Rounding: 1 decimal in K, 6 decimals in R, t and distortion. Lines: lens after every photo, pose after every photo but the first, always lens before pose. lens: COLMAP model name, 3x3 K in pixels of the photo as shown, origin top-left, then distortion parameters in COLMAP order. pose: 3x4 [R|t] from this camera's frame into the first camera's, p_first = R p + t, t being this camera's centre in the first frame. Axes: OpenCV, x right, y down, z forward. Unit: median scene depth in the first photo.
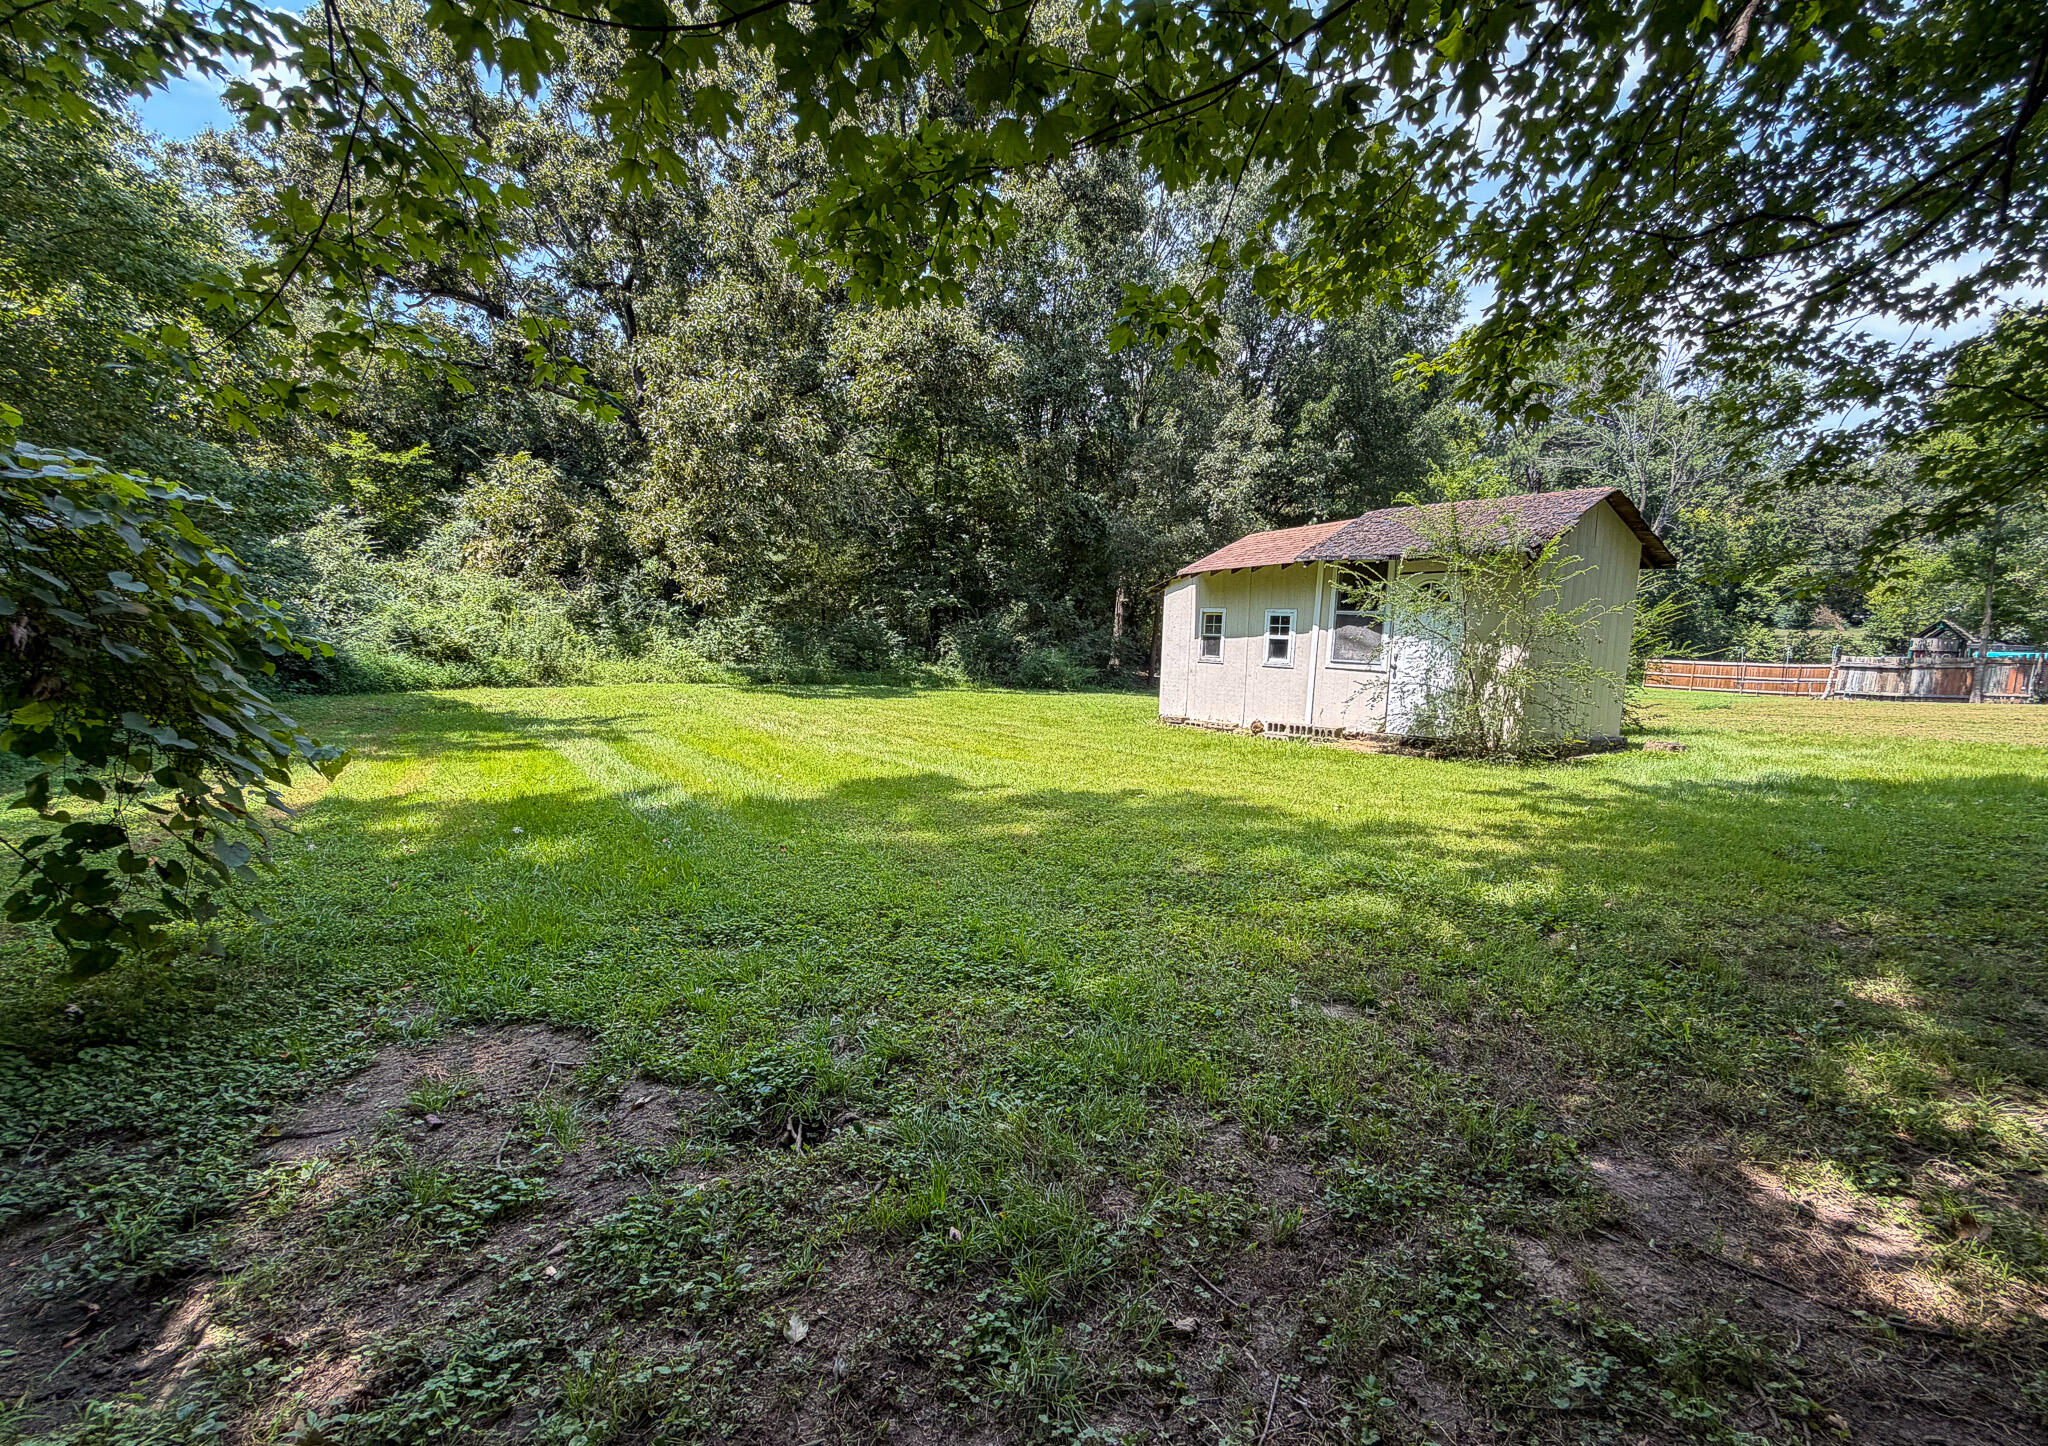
lens RADIAL K [[869.5, 0, 1022.9], [0, 869.5, 721.7], [0, 0, 1]] dist [-0.000111, -0.000007]
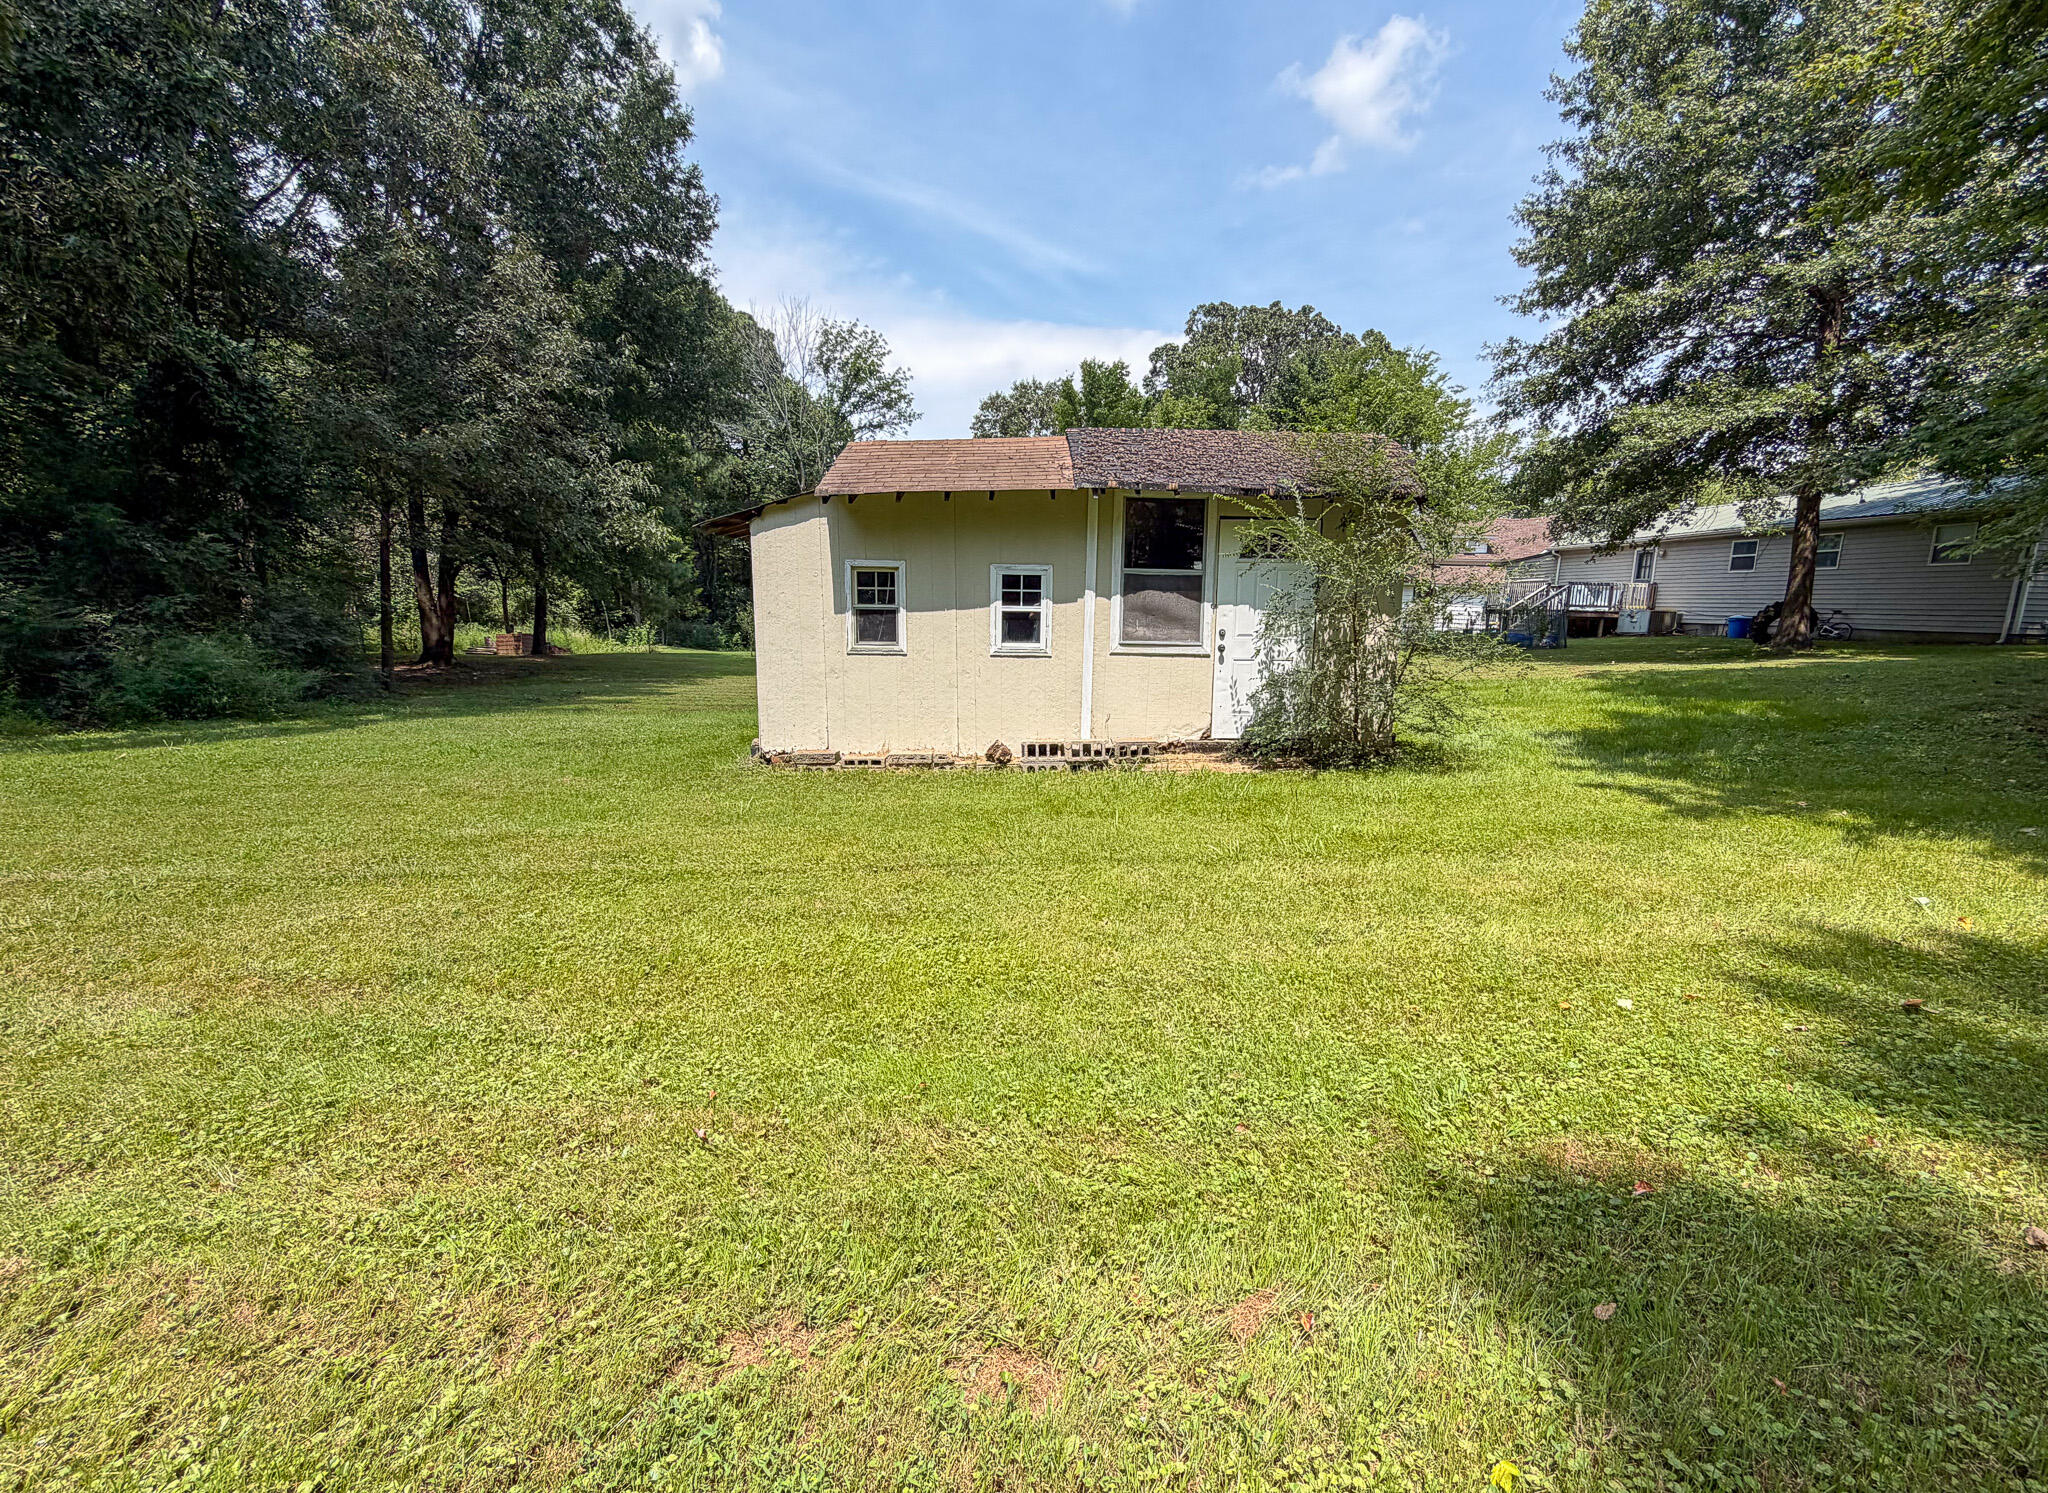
lens RADIAL K [[839.6, 0, 1023.9], [0, 839.6, 749.3], [0, 0, 1]] dist [-0.001119, -0.000065]
pose [[0.543510, -0.159793, 0.824053, -0.224742], [0.093061, 0.987132, 0.130037, -0.075496], [-0.834228, 0.006010, 0.551387, 0.660287]]
